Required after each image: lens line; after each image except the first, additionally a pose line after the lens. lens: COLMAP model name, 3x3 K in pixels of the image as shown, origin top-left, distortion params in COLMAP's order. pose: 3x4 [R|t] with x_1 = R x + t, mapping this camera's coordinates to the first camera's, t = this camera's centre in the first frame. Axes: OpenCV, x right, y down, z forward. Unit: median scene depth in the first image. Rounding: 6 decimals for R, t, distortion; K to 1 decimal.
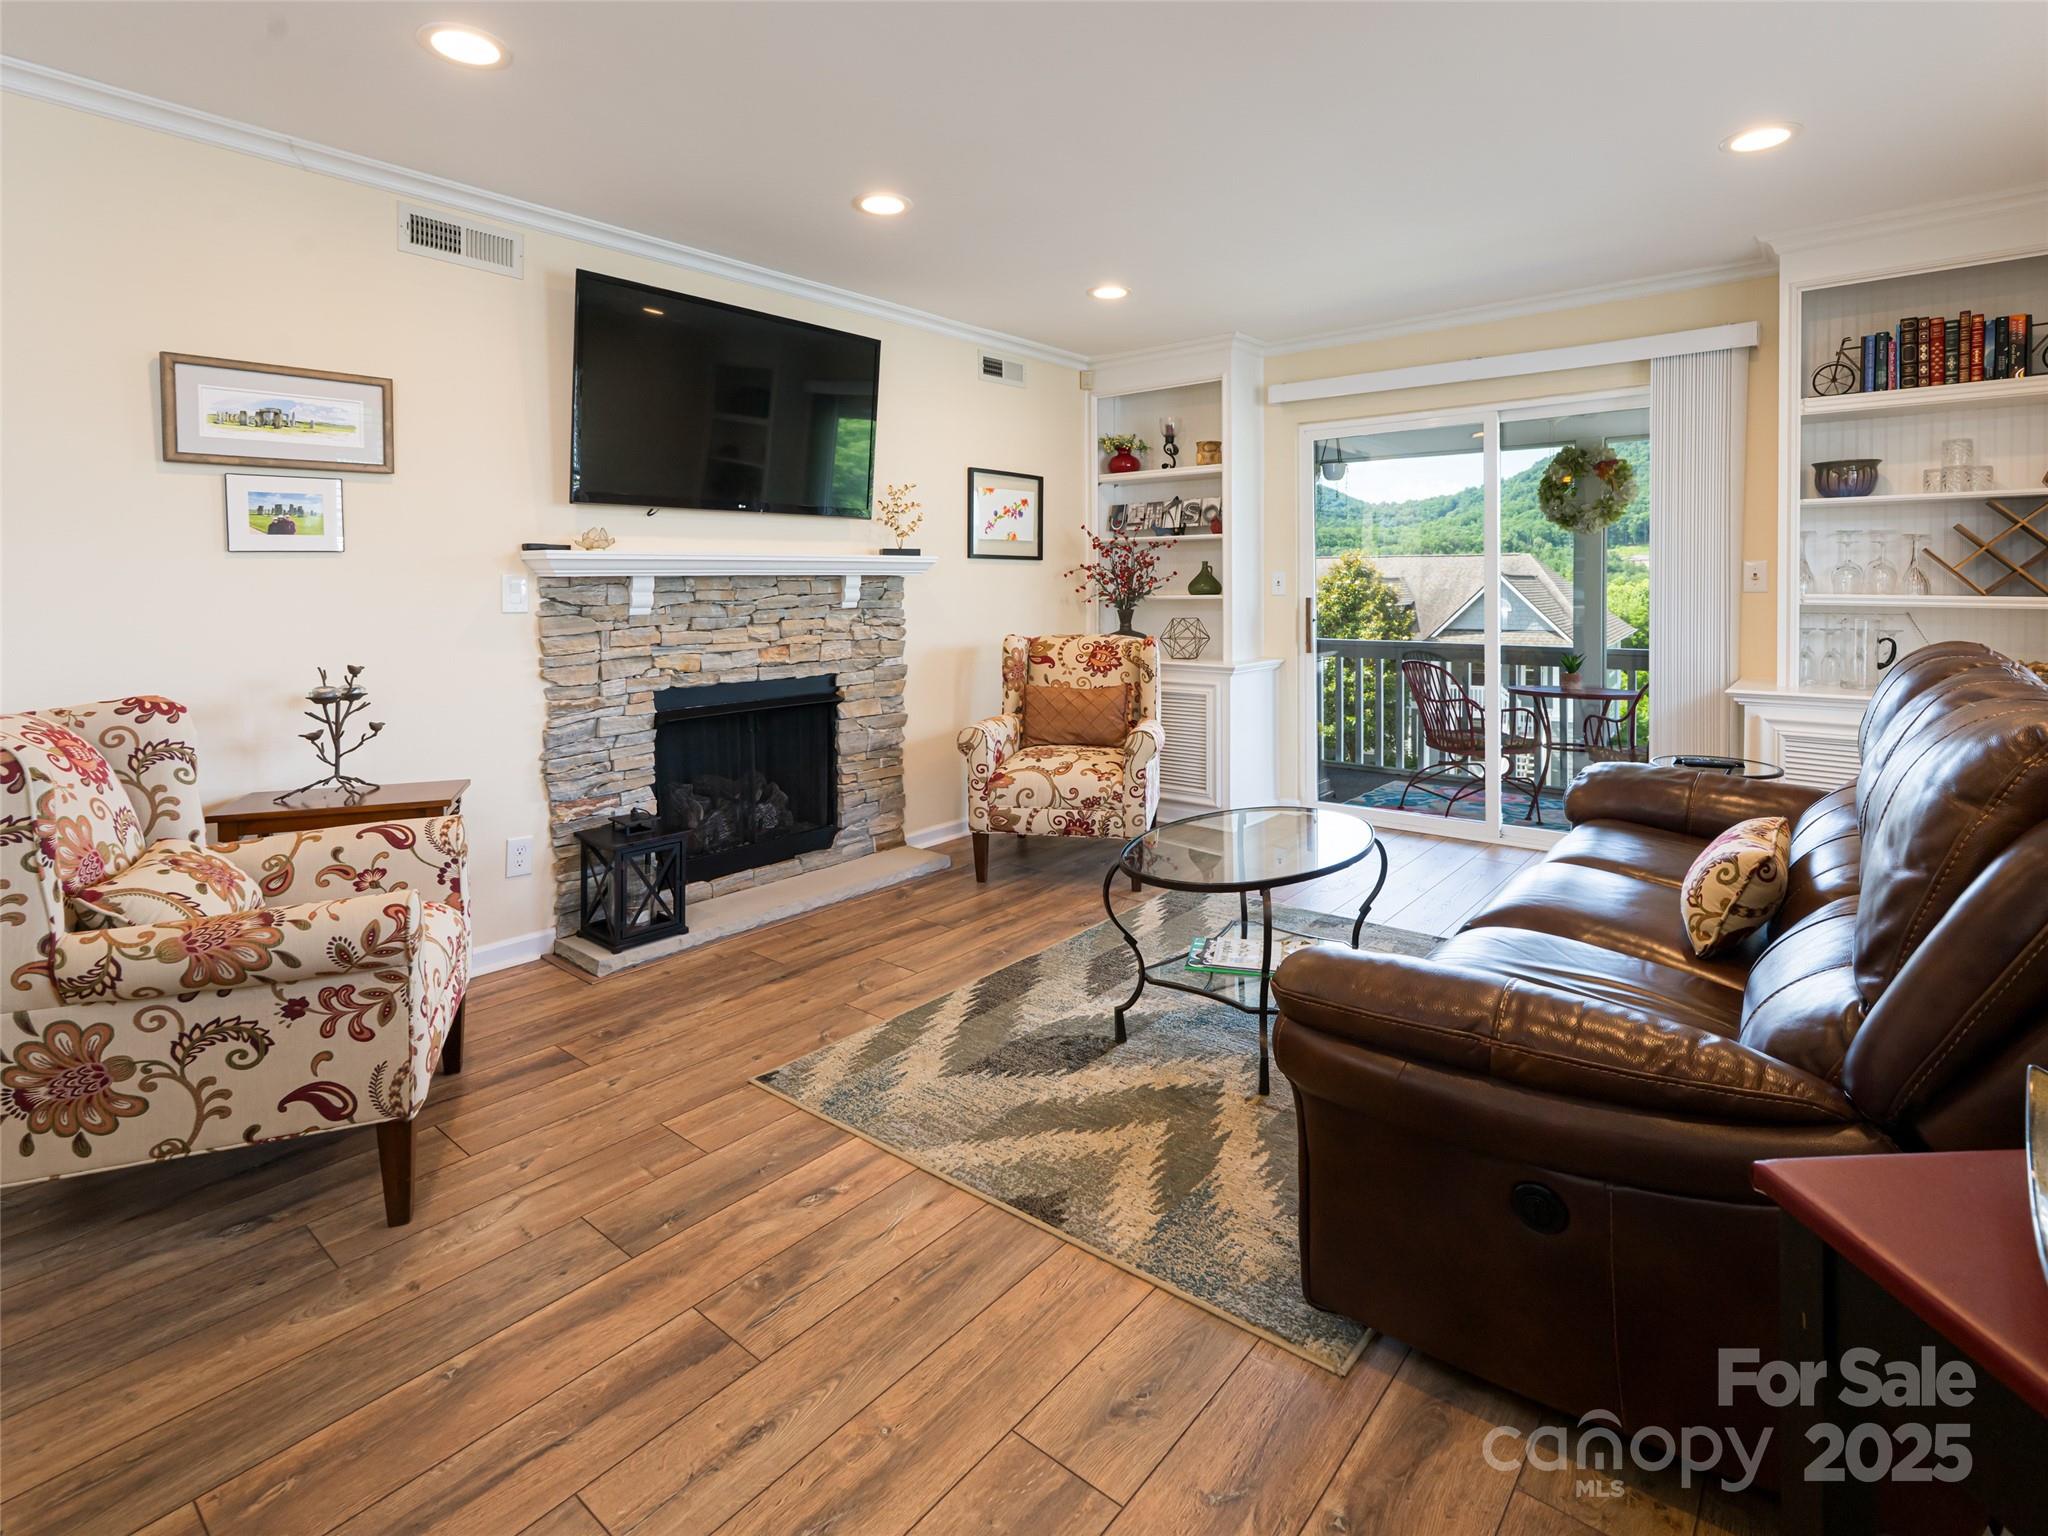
lens RADIAL K [[1001.1, 0, 1043.8], [0, 1001.1, 610.9], [0, 0, 1]] dist [0.004037, 0.000627]
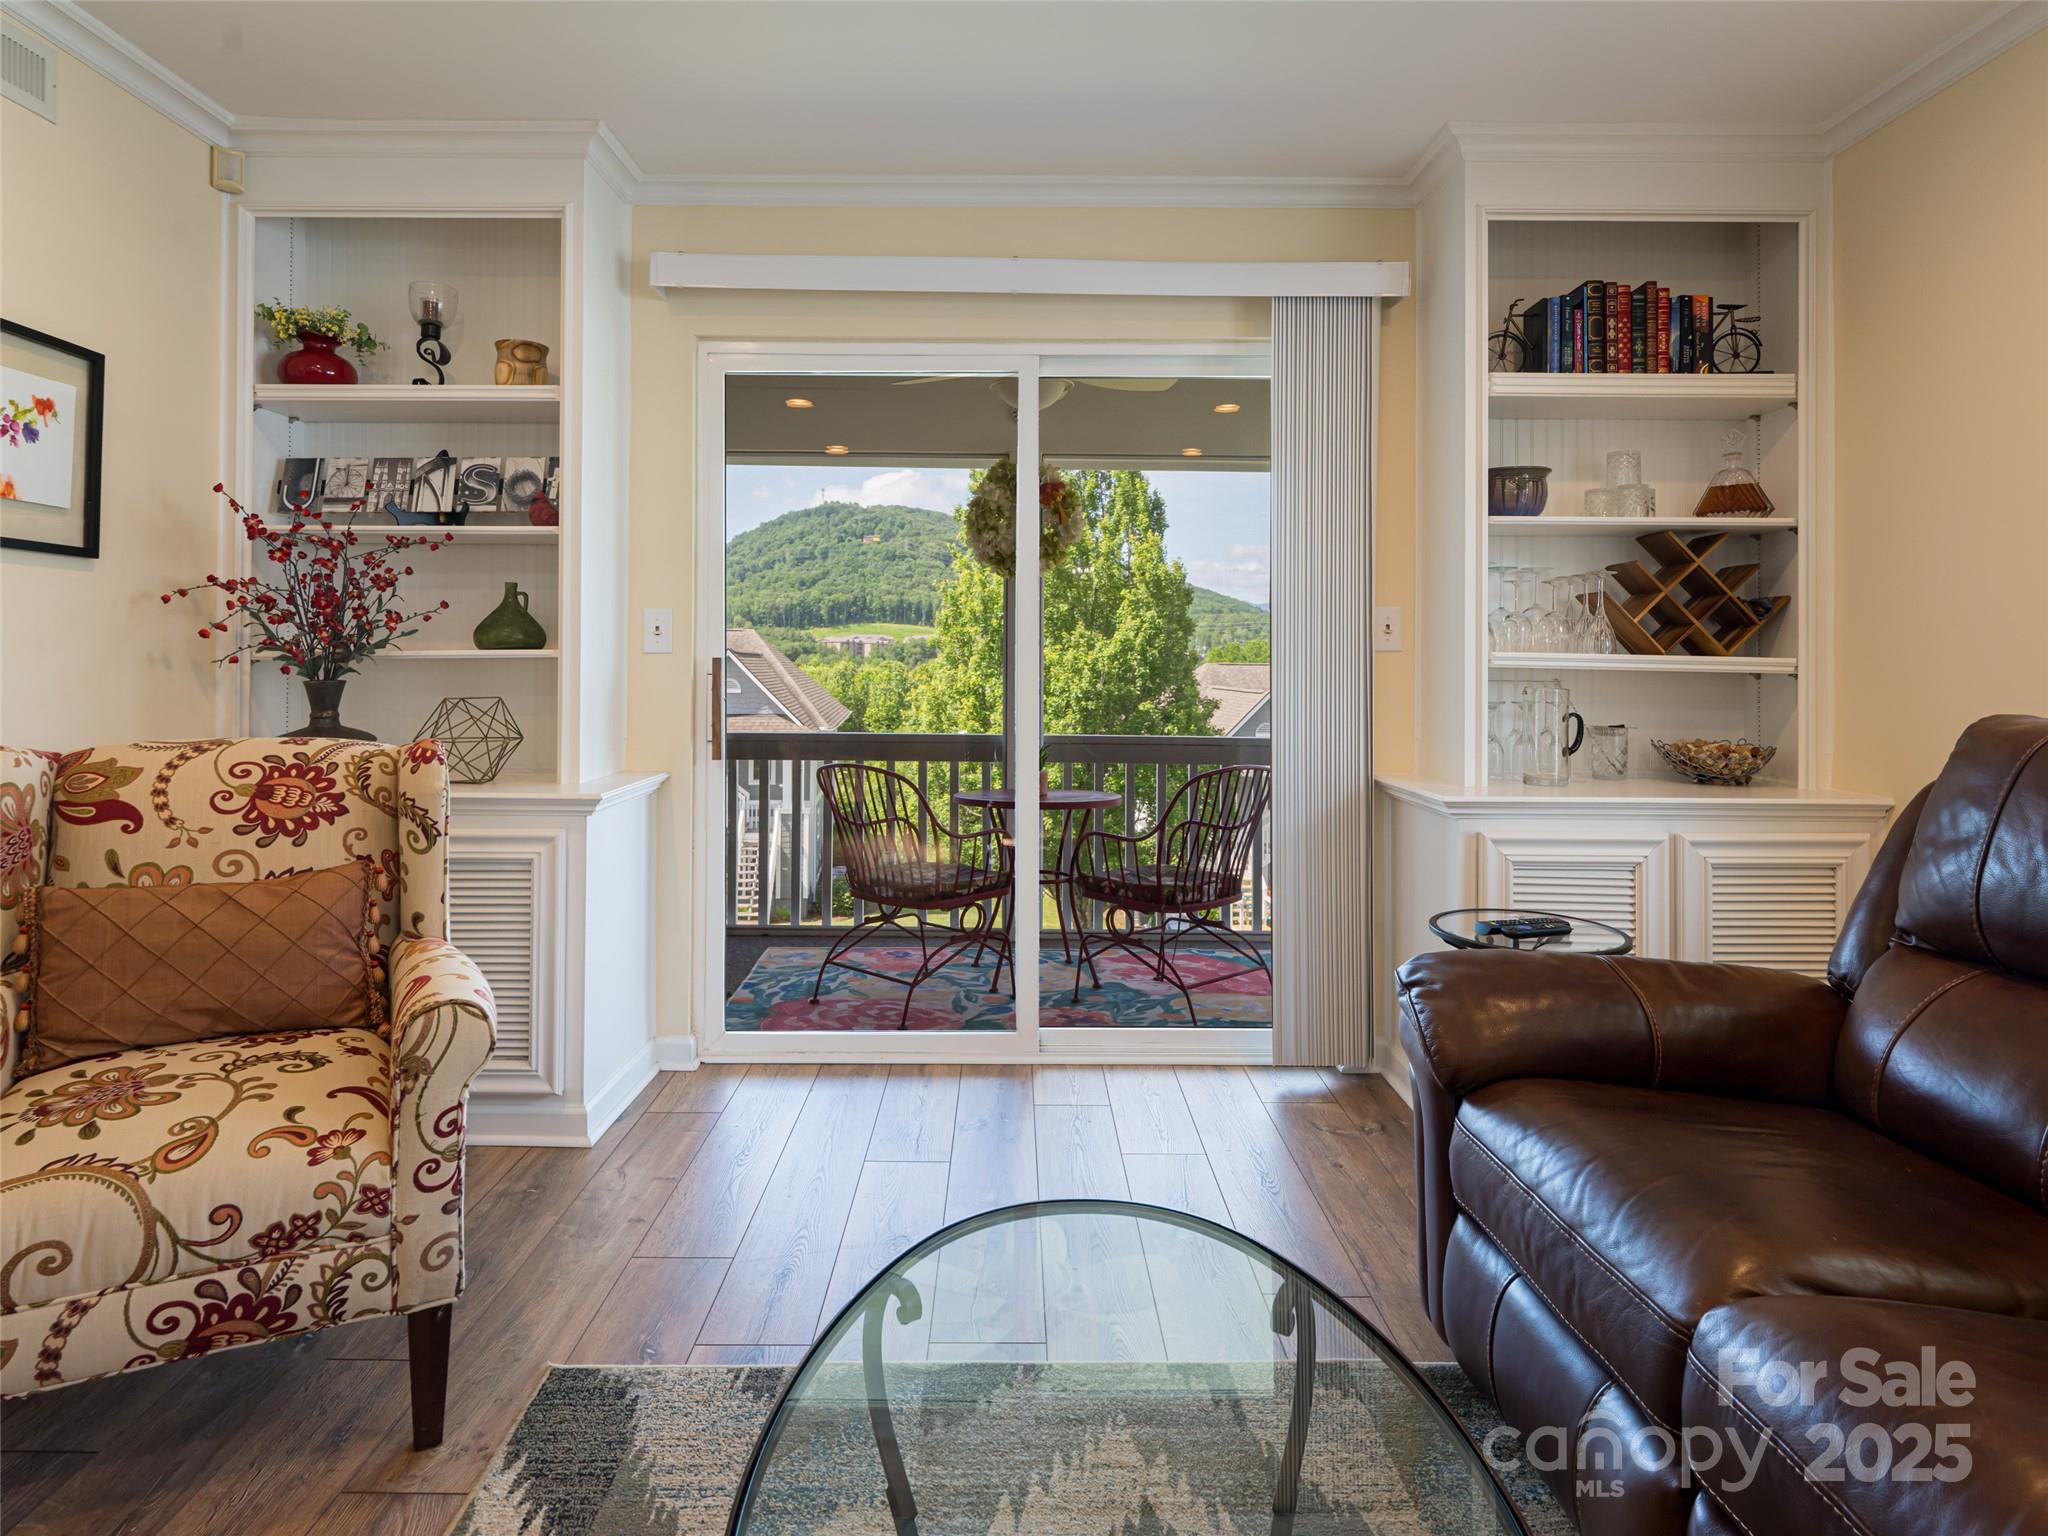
lens RADIAL K [[1149.5, 0, 985.3], [0, 1149.5, 649.8], [0, 0, 1]] dist [-0.004031, 0.000721]
pose [[0.778891, 0.017592, 0.626913, -0.015646], [0.007058, 0.999297, -0.036811, 0.008071], [-0.627120, 0.033097, 0.778219, 0.538469]]
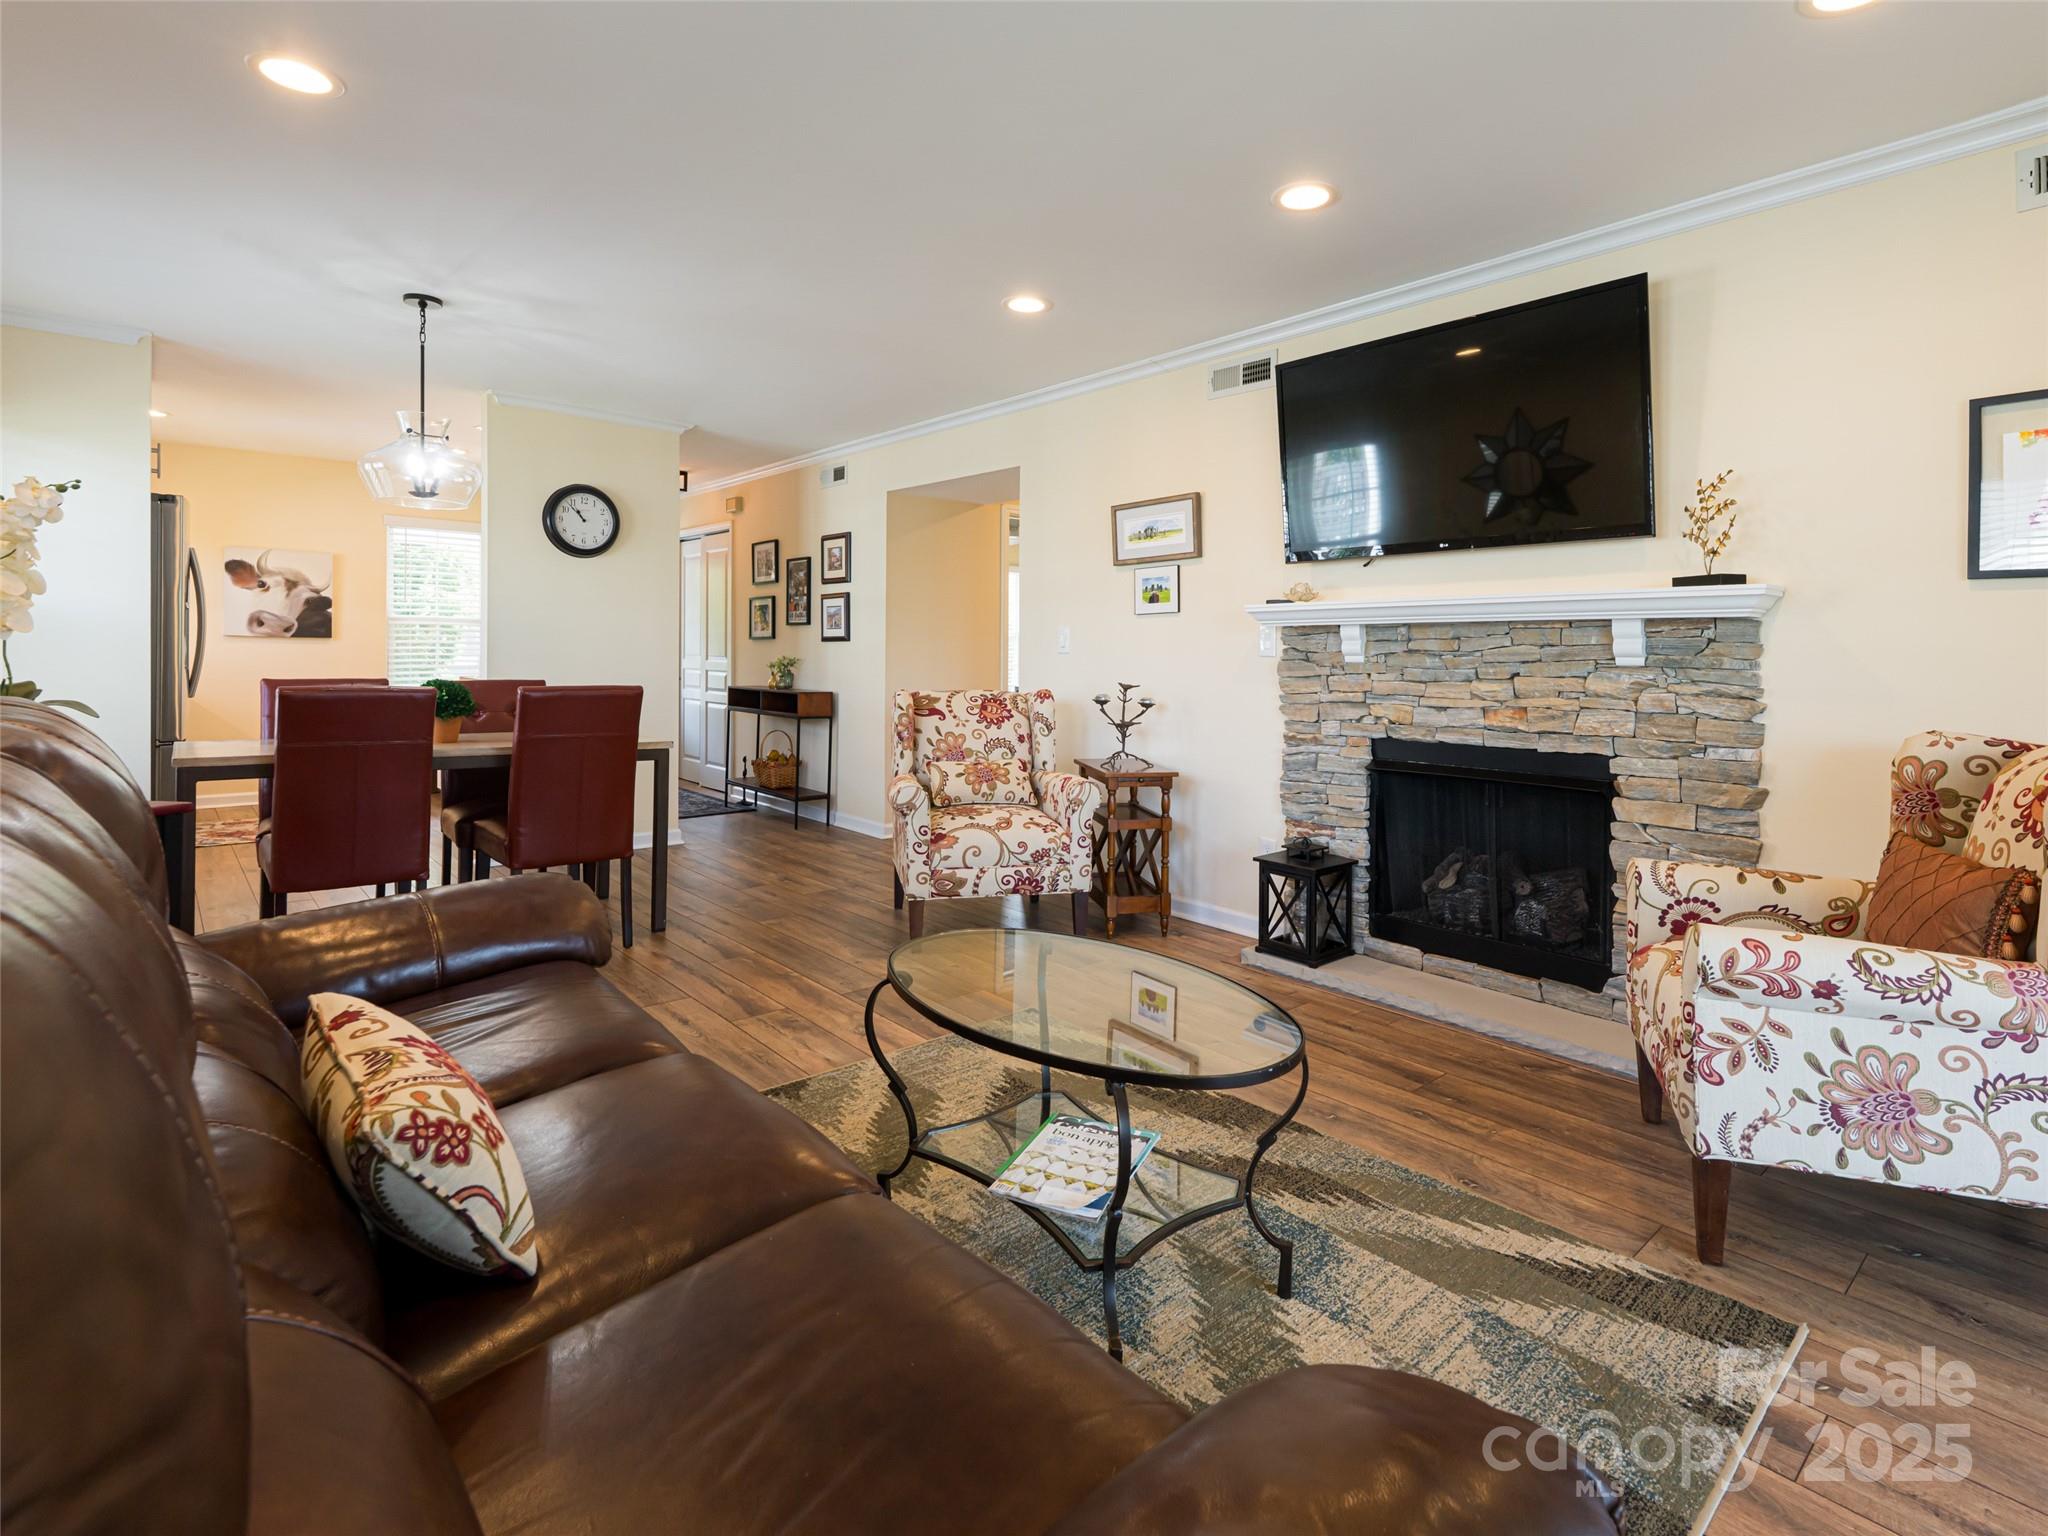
lens RADIAL K [[1003.9, 0, 1030.8], [0, 1003.9, 653.6], [0, 0, 1]] dist [-0.000336, 0.000023]
pose [[-0.156962, 0.007891, -0.987573, 0.609477], [-0.035369, 0.999282, 0.013606, -0.006462], [0.986971, 0.037066, -0.156570, 0.739454]]
